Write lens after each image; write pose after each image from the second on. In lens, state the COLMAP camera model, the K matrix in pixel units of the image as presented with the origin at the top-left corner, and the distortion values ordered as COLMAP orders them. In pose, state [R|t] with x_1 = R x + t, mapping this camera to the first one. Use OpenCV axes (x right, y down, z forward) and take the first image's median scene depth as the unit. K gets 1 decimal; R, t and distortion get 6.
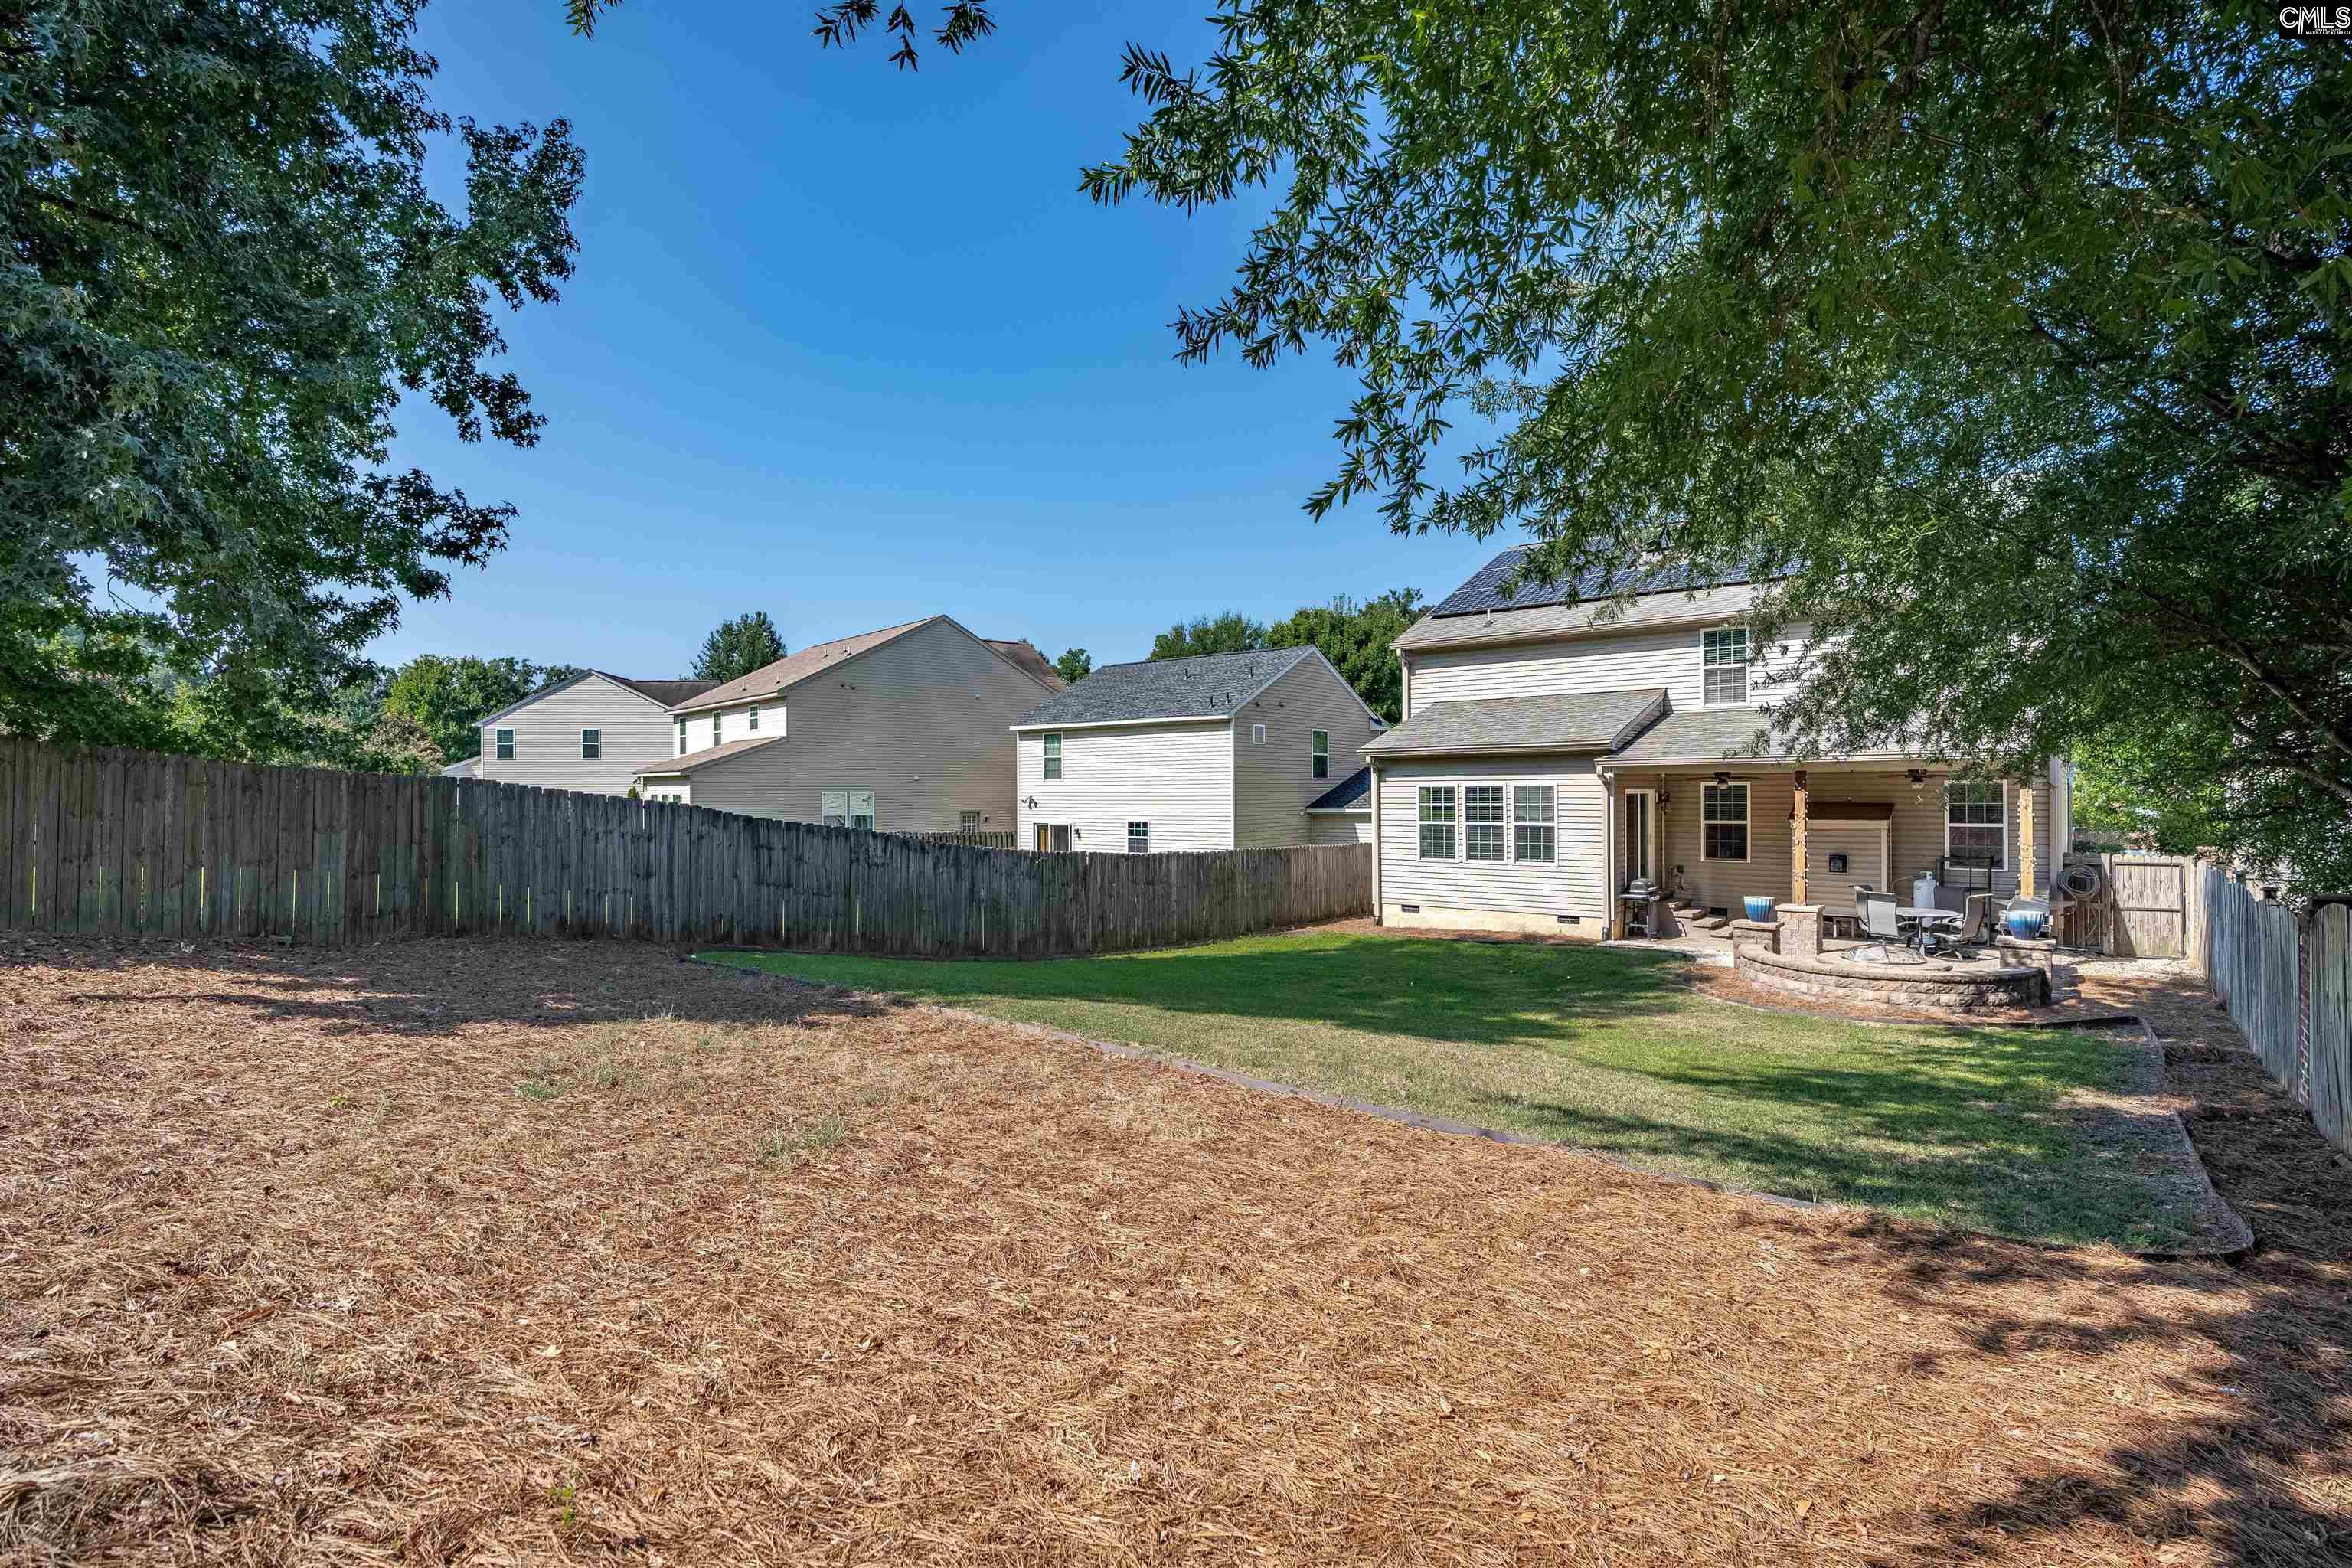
lens RADIAL K [[1103.9, 0, 1169.5], [0, 1103.9, 787.5], [0, 0, 1]] dist [-0.019014, 0.000329]
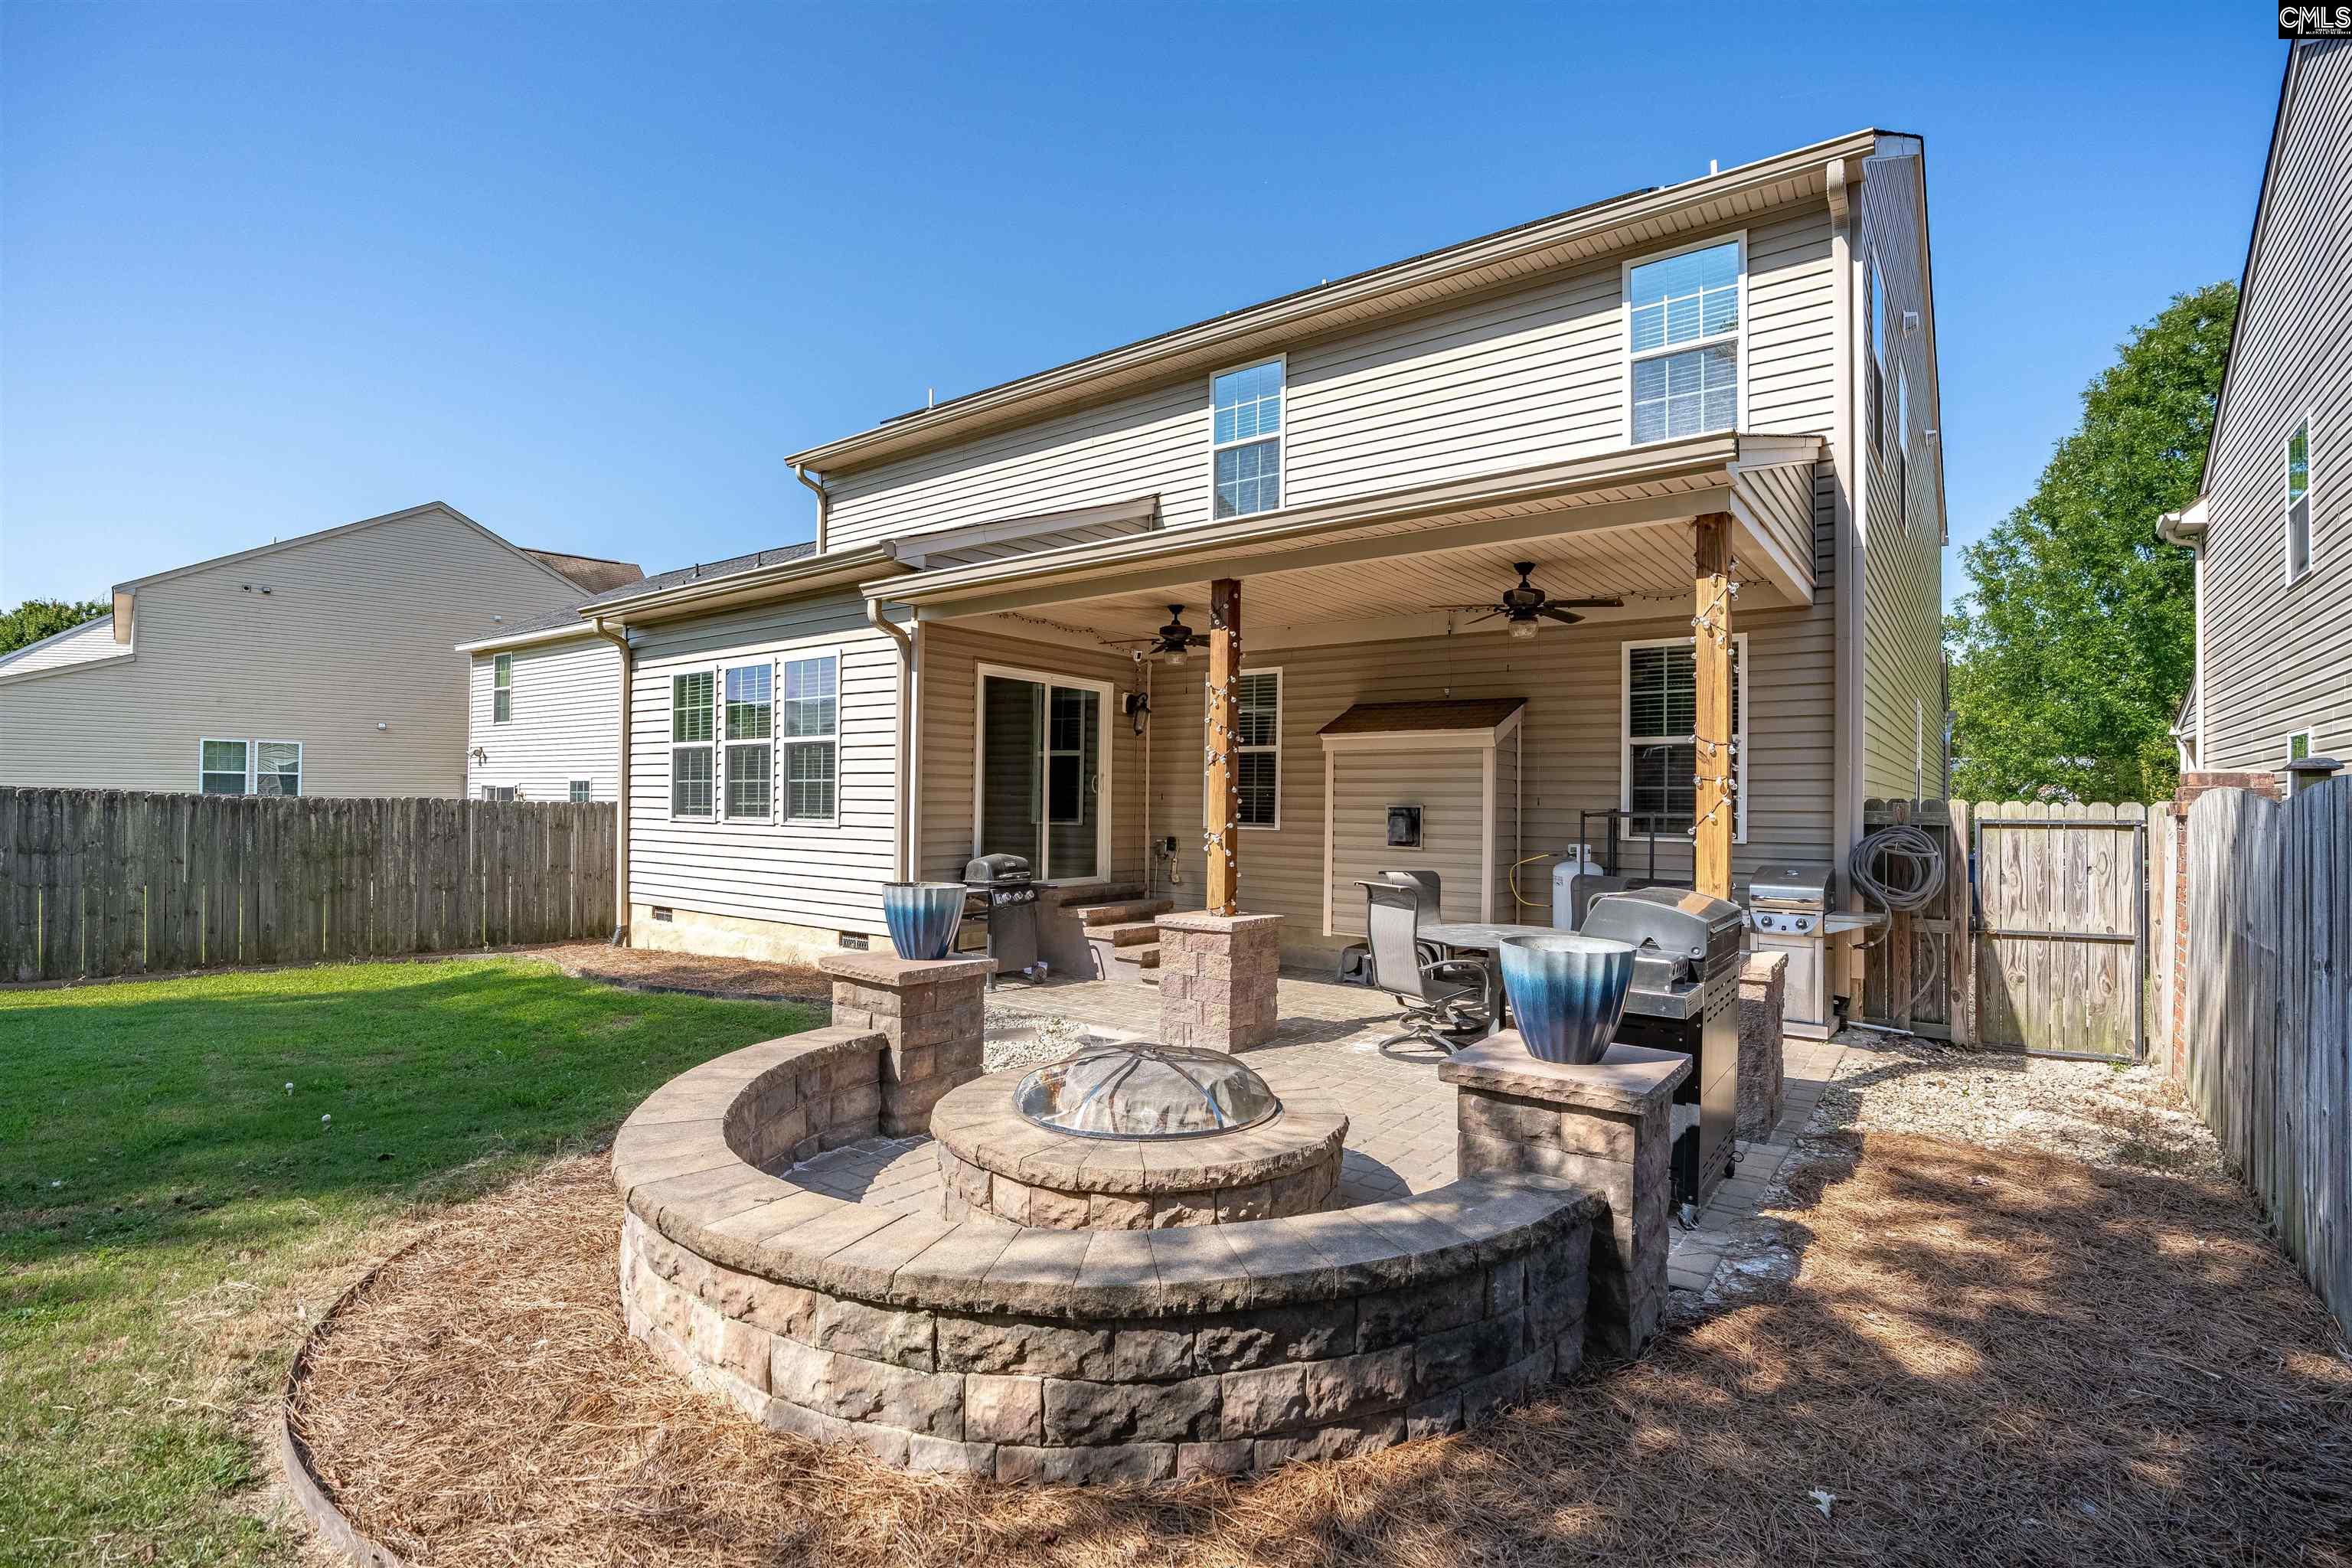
lens RADIAL K [[1103.9, 0, 1169.5], [0, 1103.9, 787.5], [0, 0, 1]] dist [-0.019014, 0.000329]
pose [[0.998908, 0.017088, 0.043487, 0.470835], [-0.016683, 0.999814, -0.009666, 0.056579], [-0.043644, 0.008930, 0.999007, 0.519639]]
